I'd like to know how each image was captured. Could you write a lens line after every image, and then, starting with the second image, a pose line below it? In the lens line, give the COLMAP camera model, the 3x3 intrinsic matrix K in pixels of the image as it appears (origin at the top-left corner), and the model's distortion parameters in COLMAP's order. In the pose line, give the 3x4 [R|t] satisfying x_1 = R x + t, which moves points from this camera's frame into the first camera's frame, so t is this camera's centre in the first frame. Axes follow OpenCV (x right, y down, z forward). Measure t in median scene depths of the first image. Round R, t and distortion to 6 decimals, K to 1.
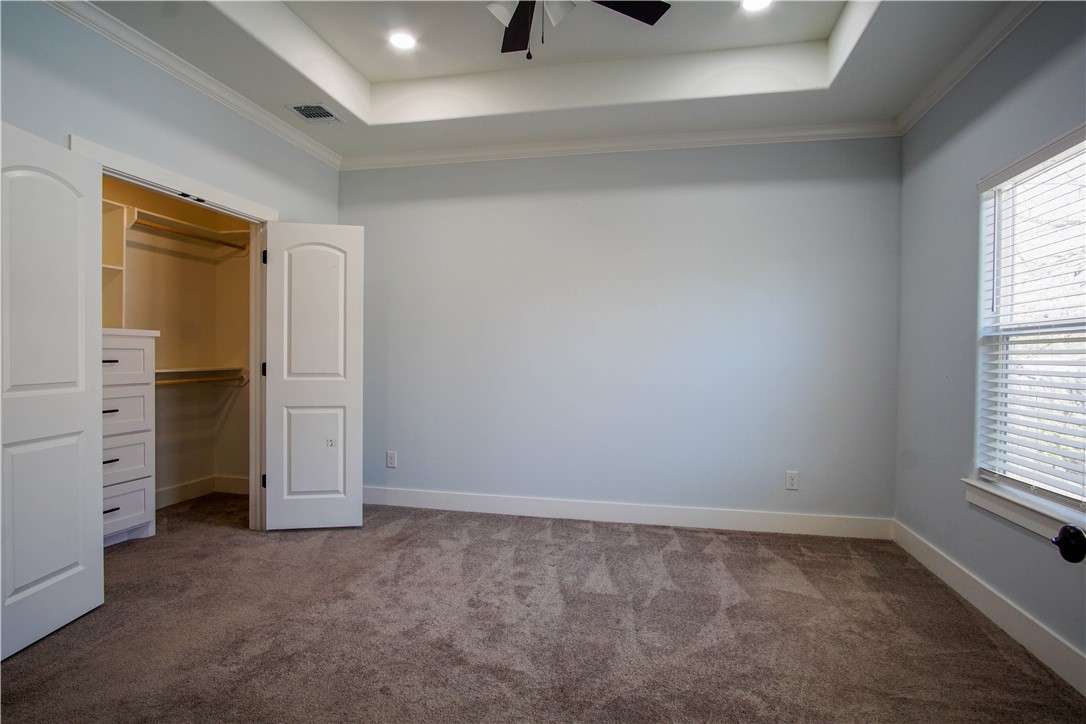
lens RADIAL K [[583.6, 0, 538.3], [0, 583.6, 360.4], [0, 0, 1]] dist [-0.027728, 0.006834]
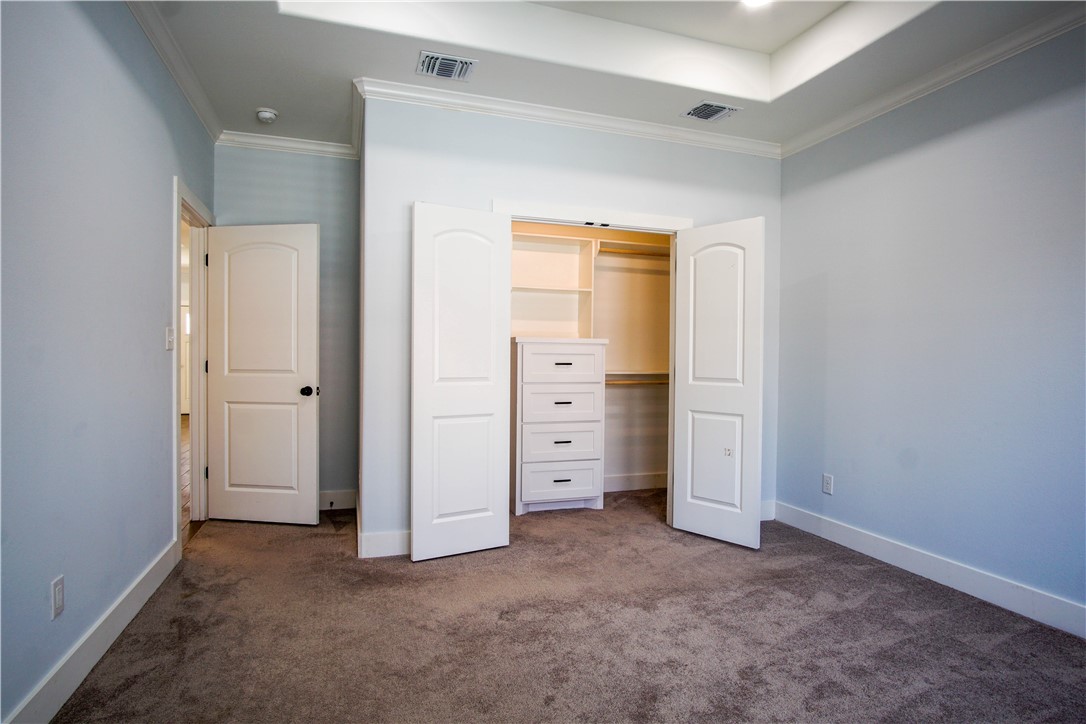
lens RADIAL K [[583.6, 0, 540.0], [0, 583.6, 361.6], [0, 0, 1]] dist [-0.027728, 0.006834]
pose [[0.514360, 0.003757, -0.857566, 0.306554], [-0.012187, 0.999921, -0.002929, 0.000745], [0.857488, 0.011957, 0.514365, 0.256368]]
